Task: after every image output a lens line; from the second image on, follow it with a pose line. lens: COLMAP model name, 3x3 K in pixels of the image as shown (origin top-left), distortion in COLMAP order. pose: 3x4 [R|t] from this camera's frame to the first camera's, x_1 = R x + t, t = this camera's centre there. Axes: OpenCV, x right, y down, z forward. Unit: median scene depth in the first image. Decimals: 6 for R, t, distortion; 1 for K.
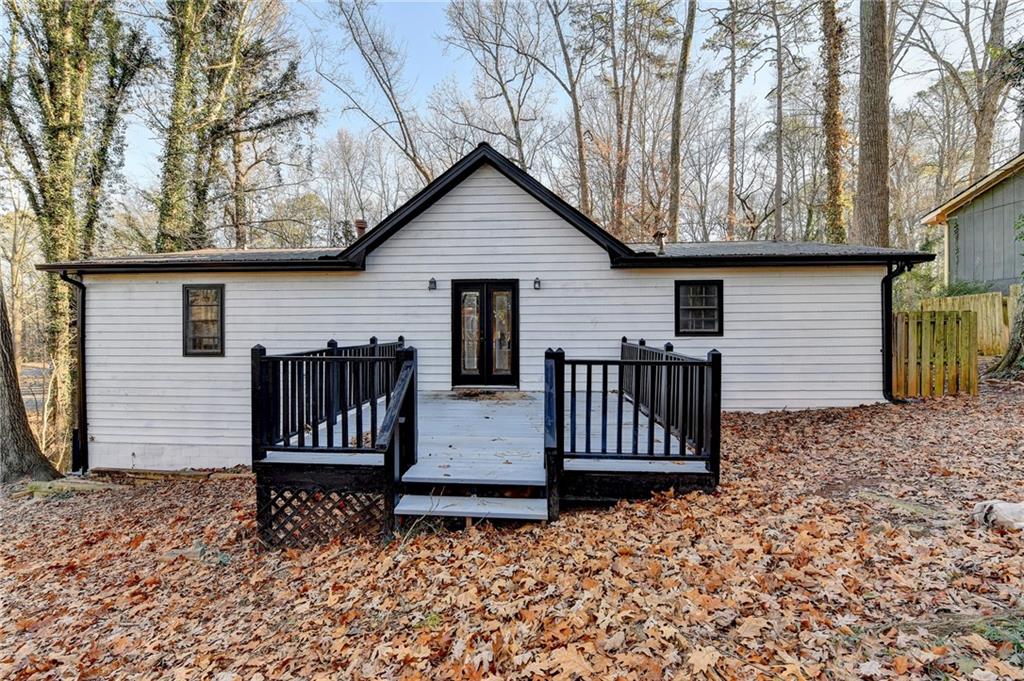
lens RADIAL K [[405.4, 0, 511.3], [0, 405.4, 338.3], [0, 0, 1]] dist [-0.018387, -0.000704]
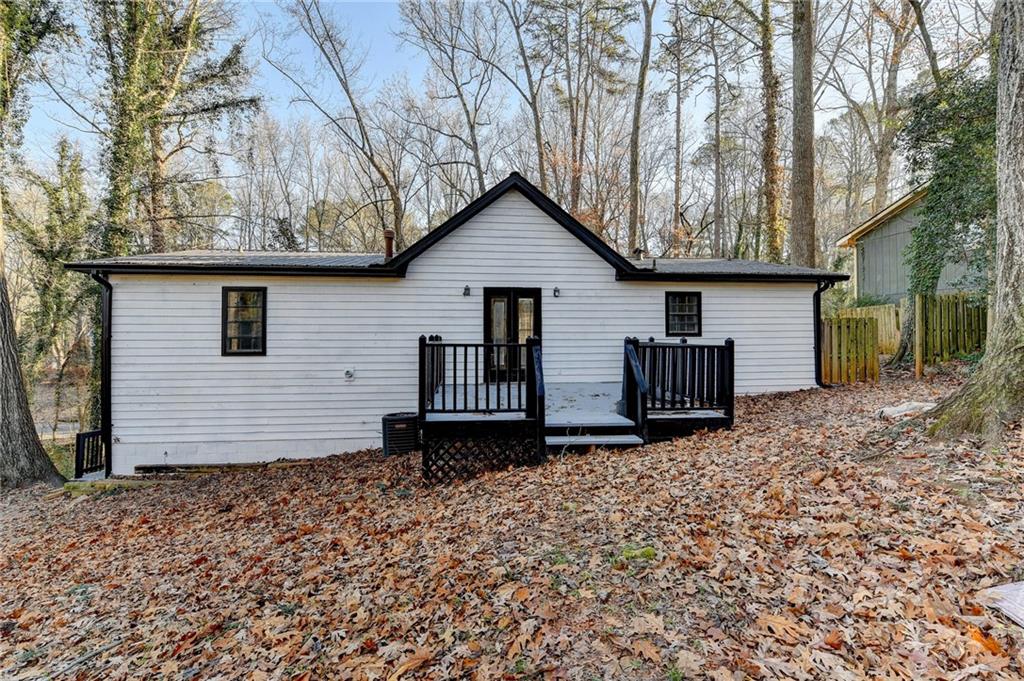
lens RADIAL K [[437.6, 0, 512.5], [0, 437.6, 341.3], [0, 0, 1]] dist [-0.015008, -0.001668]
pose [[0.986810, -0.000249, 0.161883, -0.196873], [0.002981, 0.999857, -0.016632, 0.021393], [-0.161855, 0.016896, 0.986670, -0.174344]]
